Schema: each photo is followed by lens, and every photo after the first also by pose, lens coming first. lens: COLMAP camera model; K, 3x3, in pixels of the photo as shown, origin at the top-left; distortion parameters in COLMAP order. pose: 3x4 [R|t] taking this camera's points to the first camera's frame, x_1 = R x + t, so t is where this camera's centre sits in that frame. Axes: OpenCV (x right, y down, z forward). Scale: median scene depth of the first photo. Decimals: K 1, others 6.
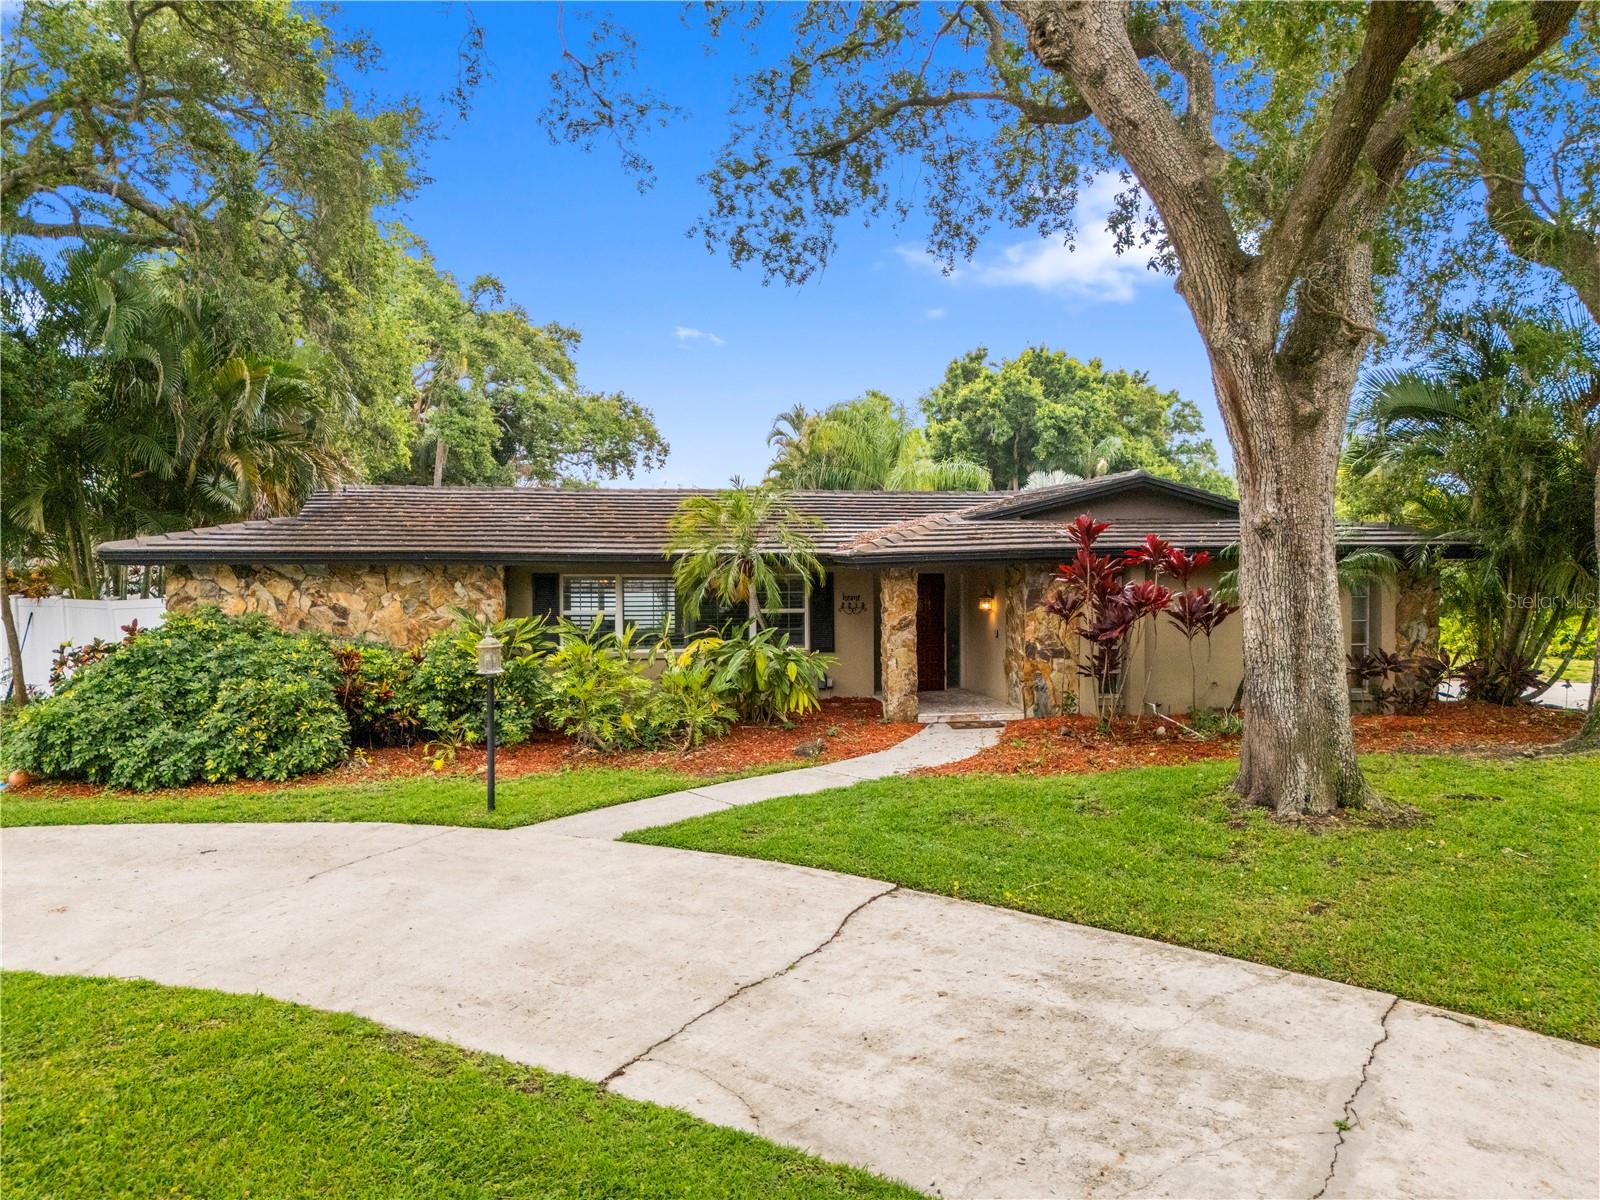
lens RADIAL K [[1169.6, 0, 800.1], [0, 1169.6, 605.2], [0, 0, 1]] dist [0.082835, -0.080113]
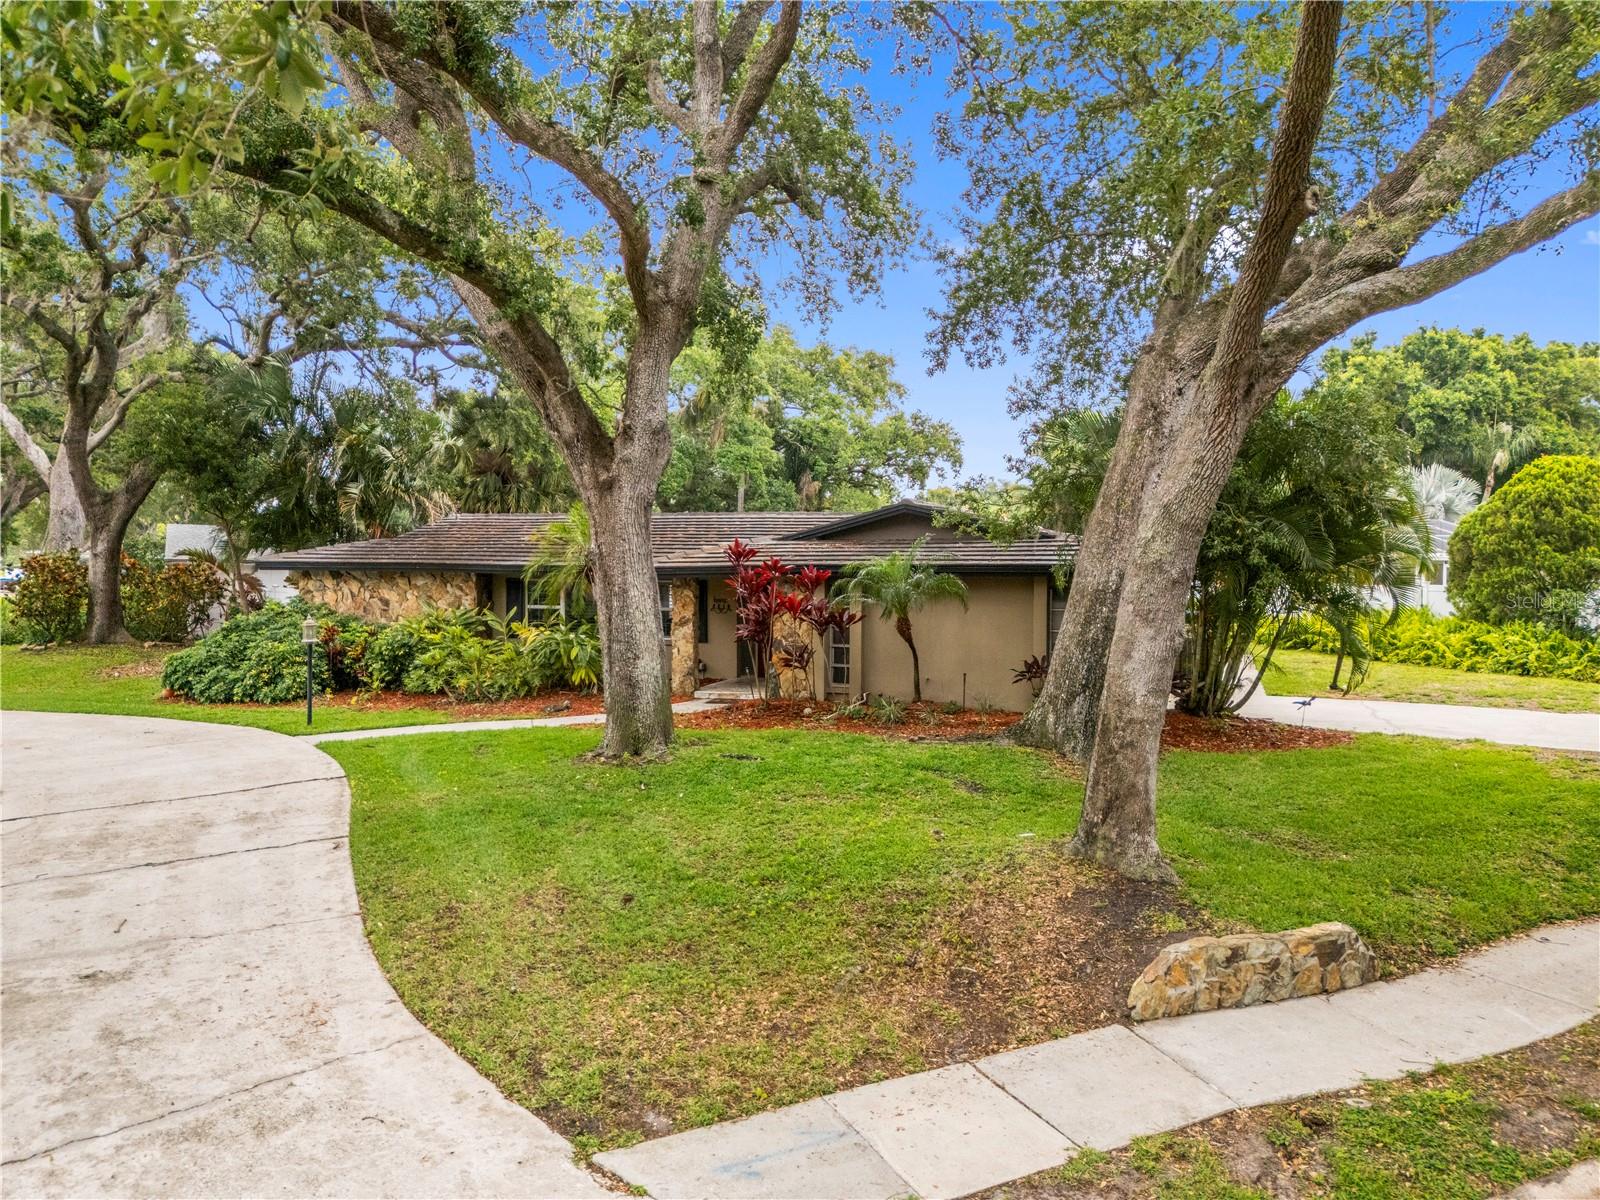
lens RADIAL K [[1169.6, 0, 800.1], [0, 1169.6, 605.2], [0, 0, 1]] dist [0.082835, -0.080113]
pose [[0.887052, 0.024525, -0.461017, 0.788985], [-0.023095, 0.999695, 0.008743, -0.016081], [0.461091, 0.002892, 0.887348, -0.097564]]
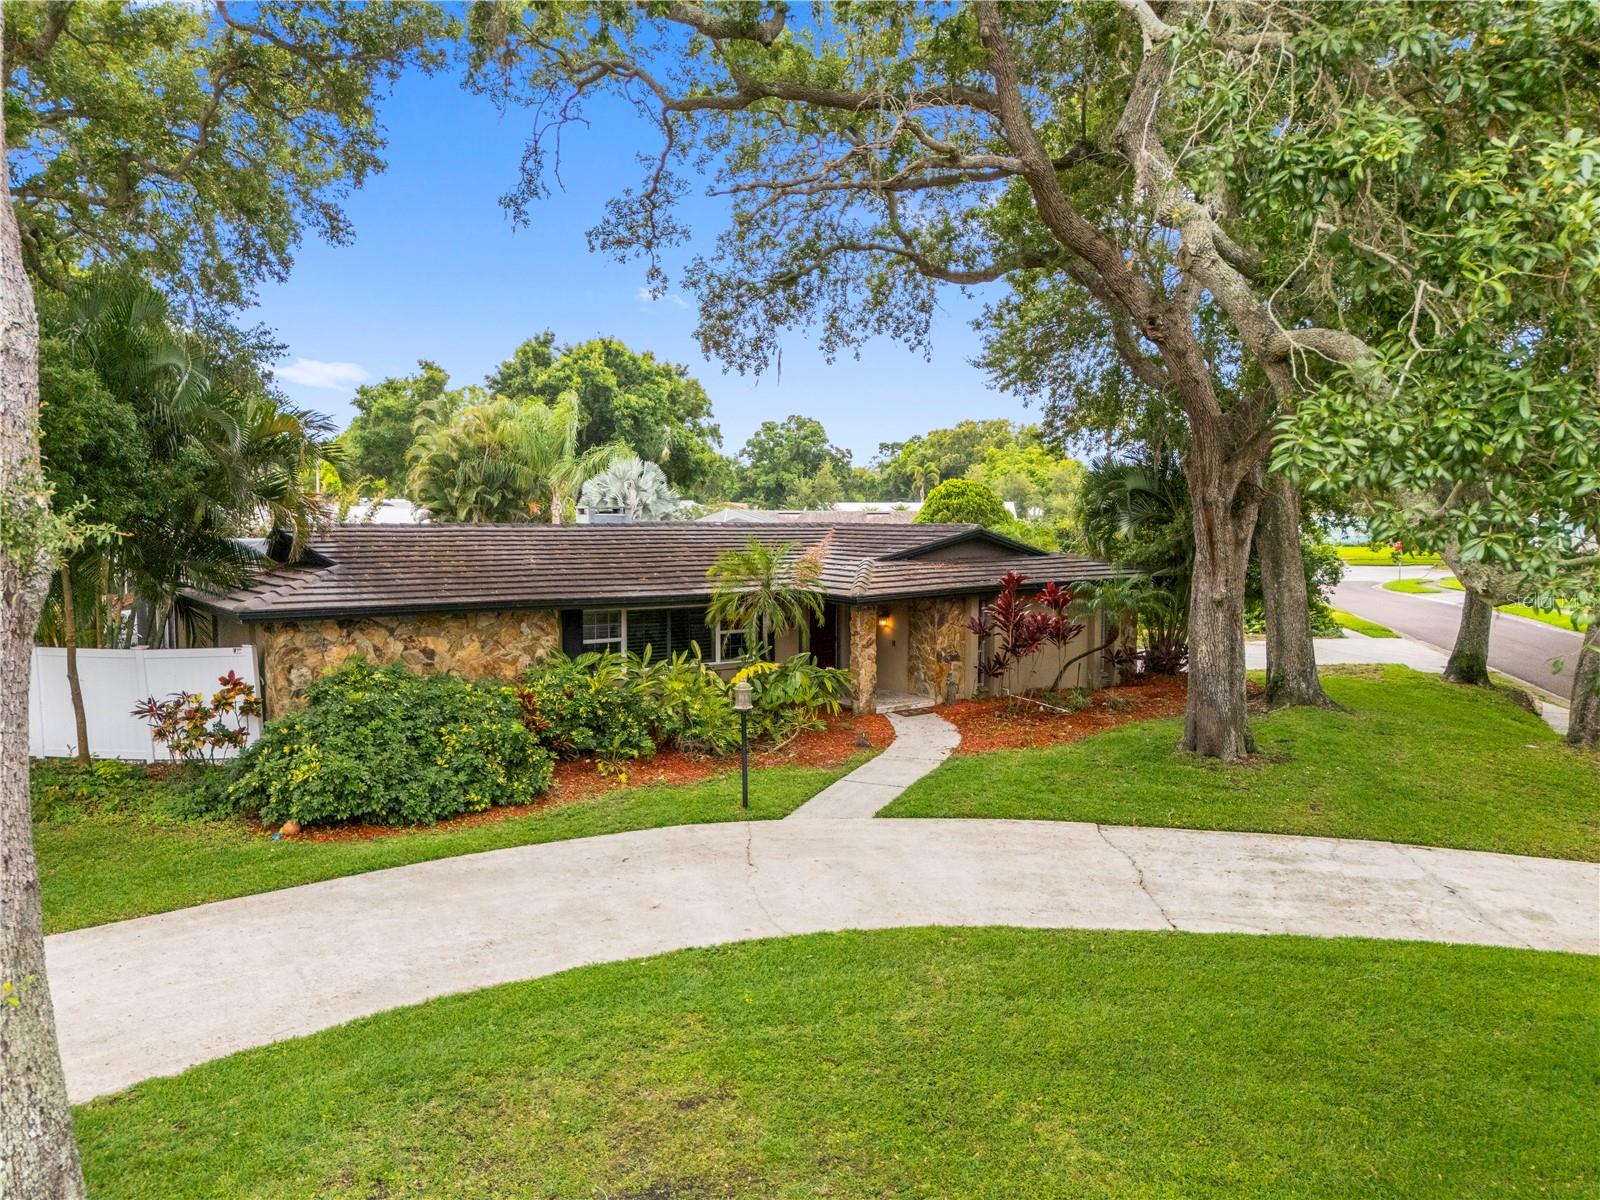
lens RADIAL K [[1169.6, 0, 800.1], [0, 1169.6, 605.2], [0, 0, 1]] dist [0.082835, -0.080113]
pose [[0.881397, -0.030532, 0.471389, -0.612734], [0.010113, 0.998900, 0.045790, -0.089853], [-0.472269, -0.035592, 0.880736, -0.162211]]
